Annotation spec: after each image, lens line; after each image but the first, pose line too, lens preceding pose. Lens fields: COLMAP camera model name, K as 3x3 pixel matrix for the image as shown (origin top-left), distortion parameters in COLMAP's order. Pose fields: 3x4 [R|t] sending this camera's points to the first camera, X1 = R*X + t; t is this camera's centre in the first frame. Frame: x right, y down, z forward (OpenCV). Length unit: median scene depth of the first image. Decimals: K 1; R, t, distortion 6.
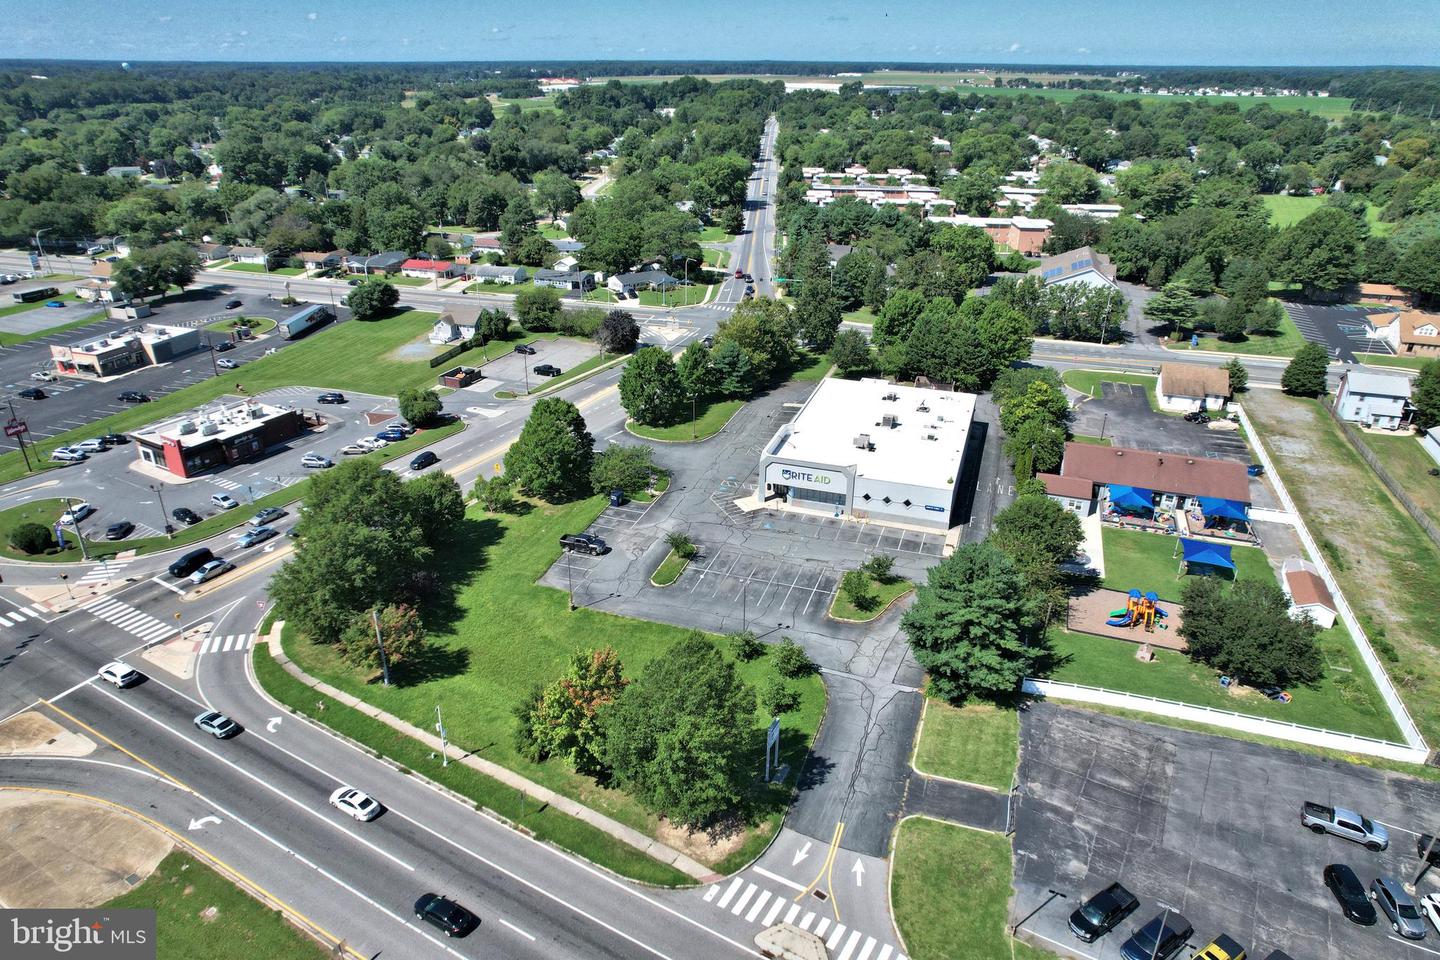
lens RADIAL K [[916.5, 0, 716.2], [0, 916.5, 485.0], [0, 0, 1]] dist [-0.078558, 0.074980]
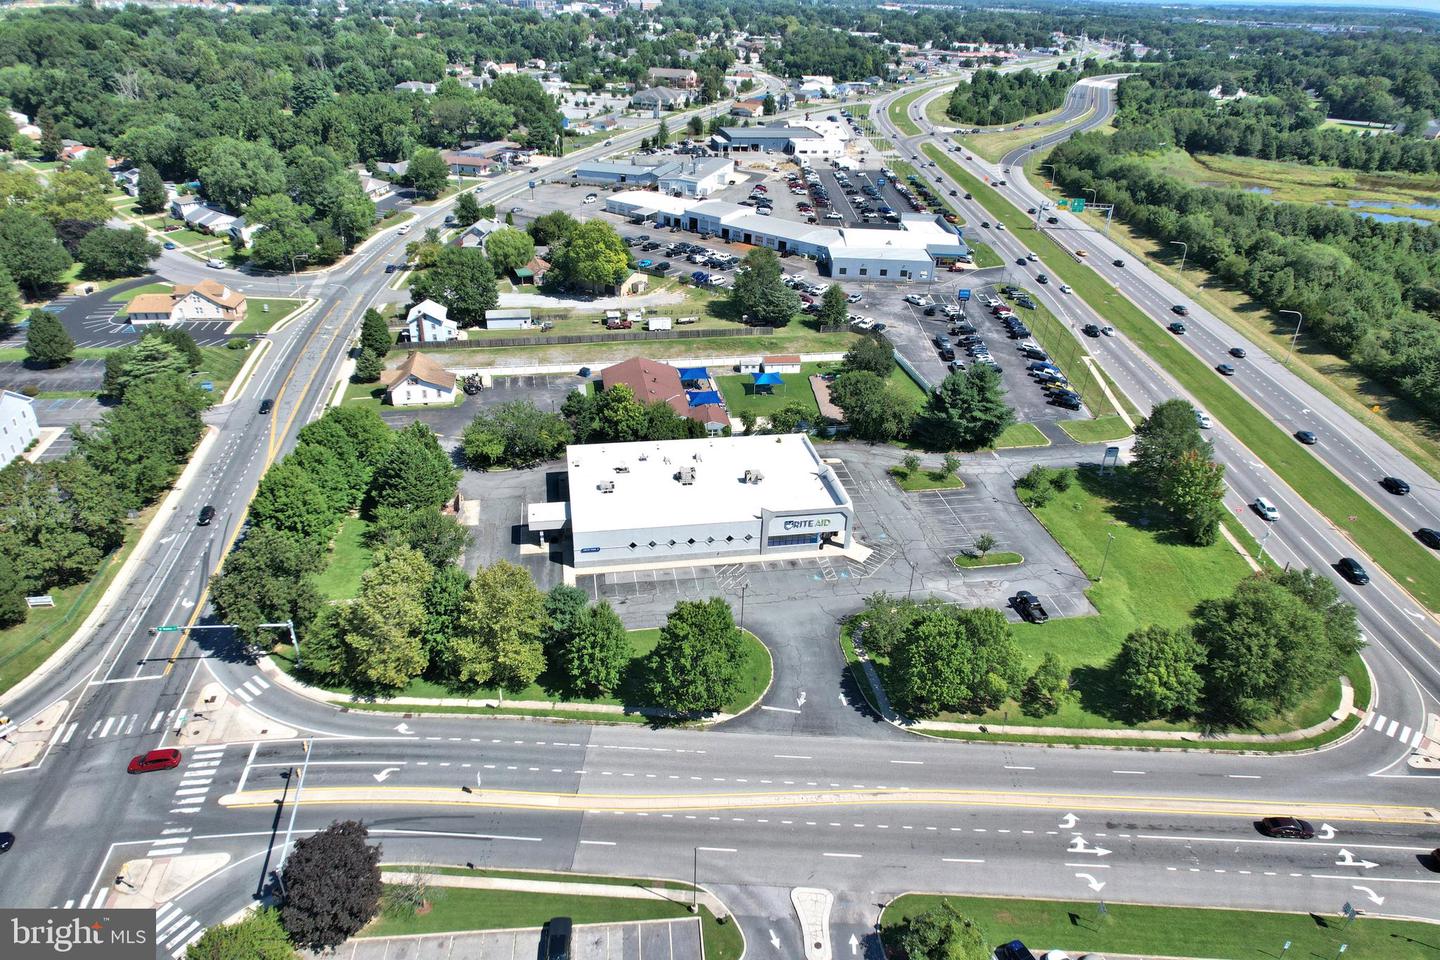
lens RADIAL K [[918.1, 0, 715.0], [0, 918.1, 485.5], [0, 0, 1]] dist [-0.079715, 0.074821]
pose [[-0.481917, -0.446276, 0.754051, -0.602047], [0.345046, 0.694386, 0.631484, -0.705470], [-0.805419, 0.564505, -0.180651, 1.215511]]
